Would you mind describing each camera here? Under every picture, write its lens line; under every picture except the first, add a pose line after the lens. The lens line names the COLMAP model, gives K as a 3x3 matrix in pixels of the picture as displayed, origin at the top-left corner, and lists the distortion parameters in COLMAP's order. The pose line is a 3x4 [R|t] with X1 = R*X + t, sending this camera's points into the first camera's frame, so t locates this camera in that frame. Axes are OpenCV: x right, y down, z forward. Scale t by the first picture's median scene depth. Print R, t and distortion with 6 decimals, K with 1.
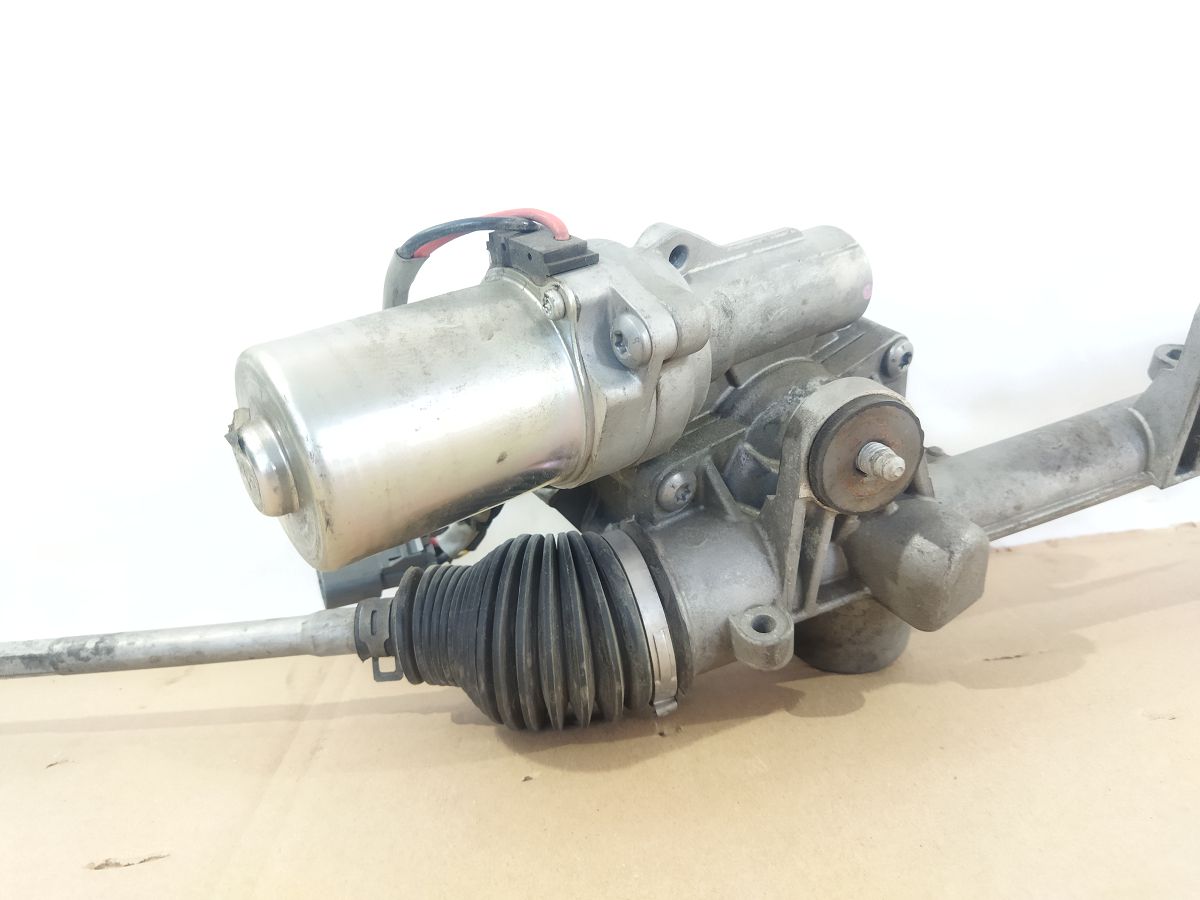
lens RADIAL K [[931.4, 0, 600.0], [0, 931.4, 450.0], [0, 0, 1]] dist [0.064485, -0.150764]
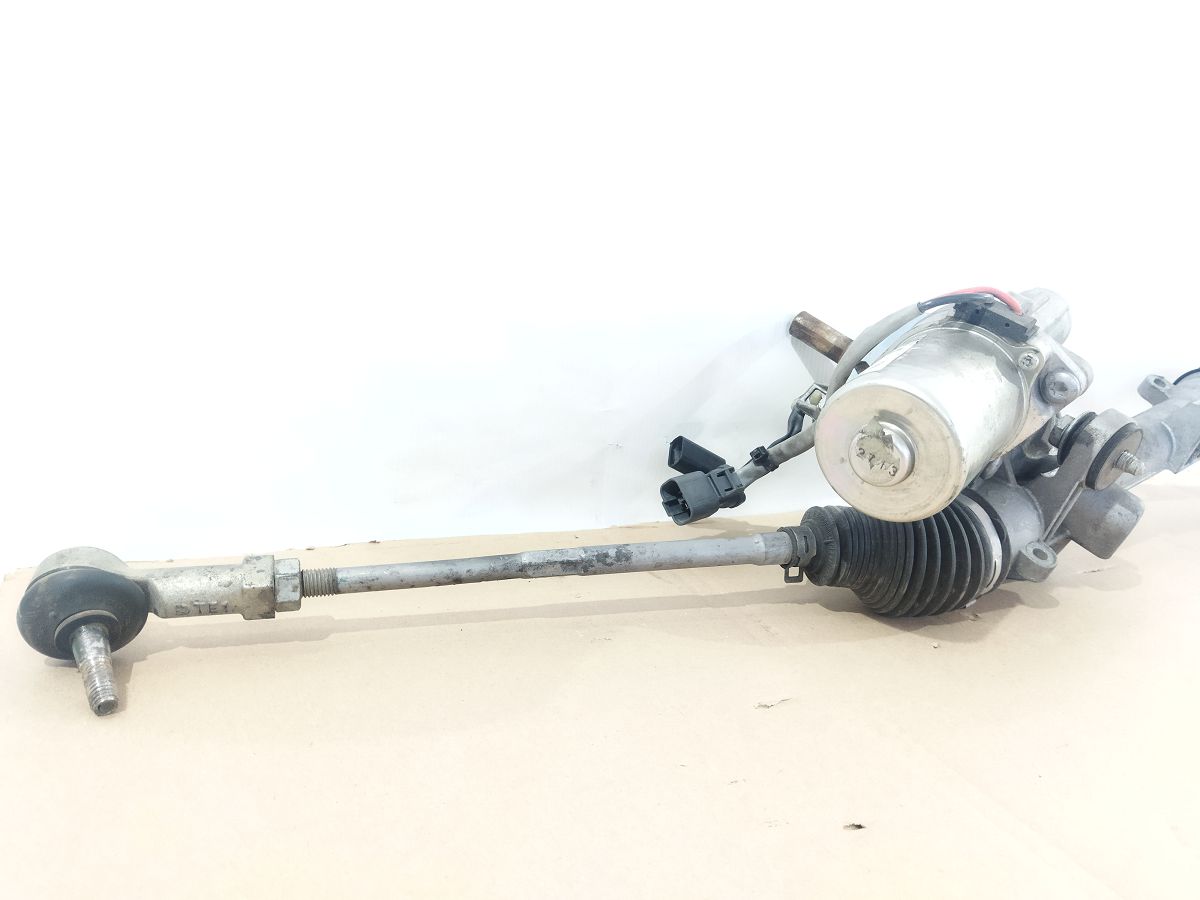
lens RADIAL K [[931.4, 0, 600.0], [0, 931.4, 450.0], [0, 0, 1]] dist [0.064485, -0.150764]
pose [[0.936556, 0.061211, 0.345131, -1.032717], [-0.106932, 0.987591, 0.115018, -0.090515], [-0.333808, -0.144626, 0.931480, -0.217478]]
